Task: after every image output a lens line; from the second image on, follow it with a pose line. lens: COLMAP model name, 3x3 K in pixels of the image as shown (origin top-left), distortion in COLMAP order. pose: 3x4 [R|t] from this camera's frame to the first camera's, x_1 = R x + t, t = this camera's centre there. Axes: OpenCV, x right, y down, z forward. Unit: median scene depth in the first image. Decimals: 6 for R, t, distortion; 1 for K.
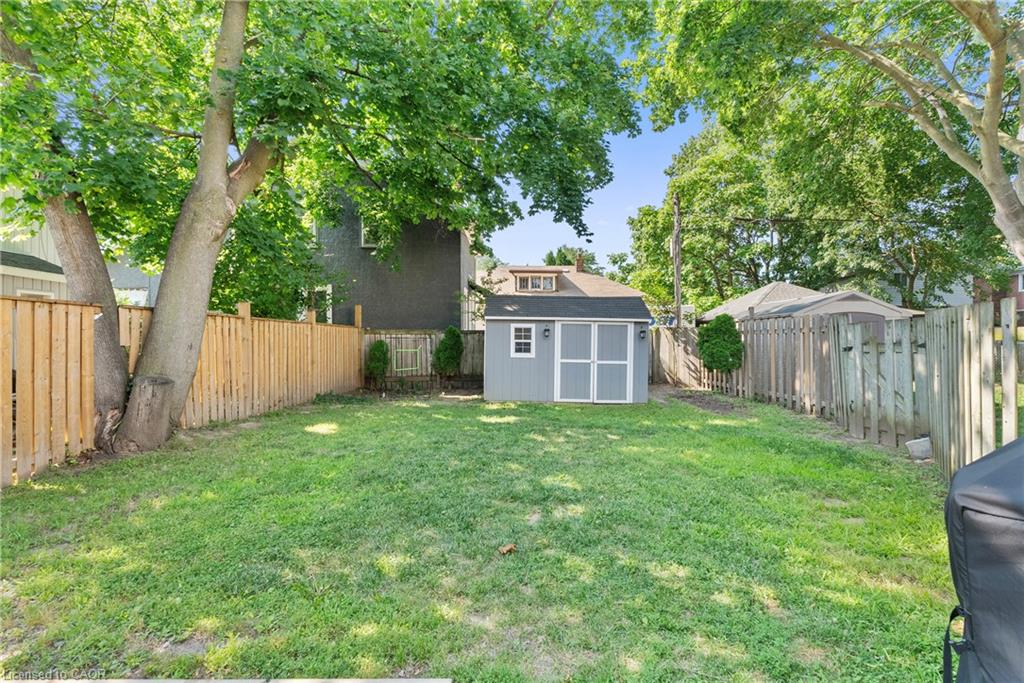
lens RADIAL K [[455.2, 0, 513.6], [0, 455.2, 342.2], [0, 0, 1]] dist [-0.005205, 0.001380]
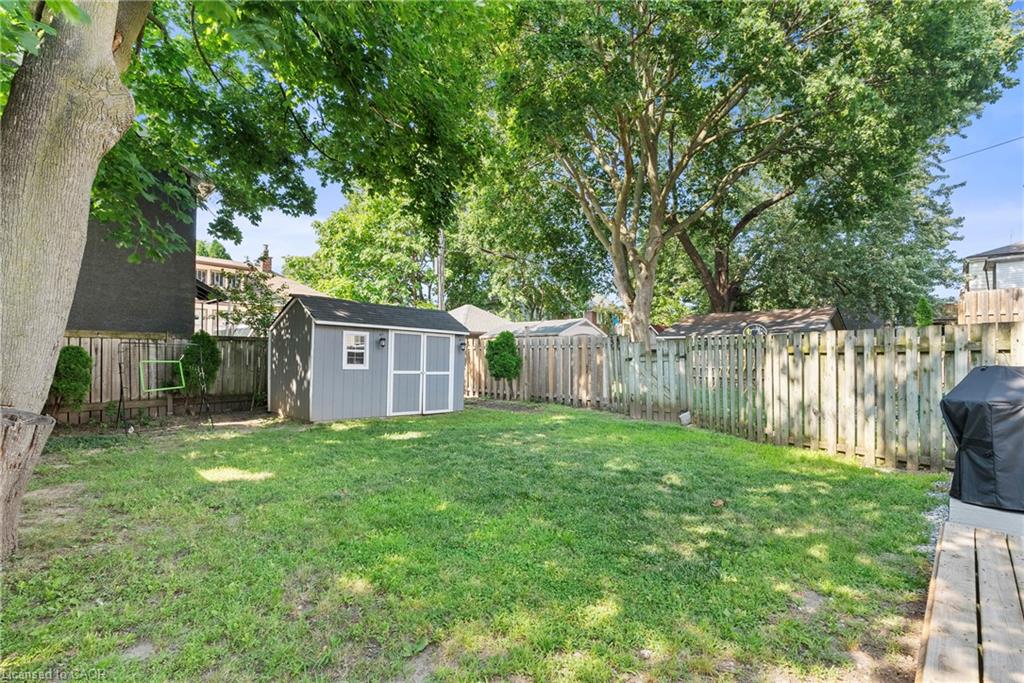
lens RADIAL K [[455.2, 0, 542.4], [0, 455.2, 352.5], [0, 0, 1]] dist [-0.005205, 0.001380]
pose [[0.690043, 0.013427, 0.723644, -0.367980], [-0.007289, 0.999906, -0.011603, 0.008196], [-0.723732, 0.002731, 0.690076, 0.123819]]
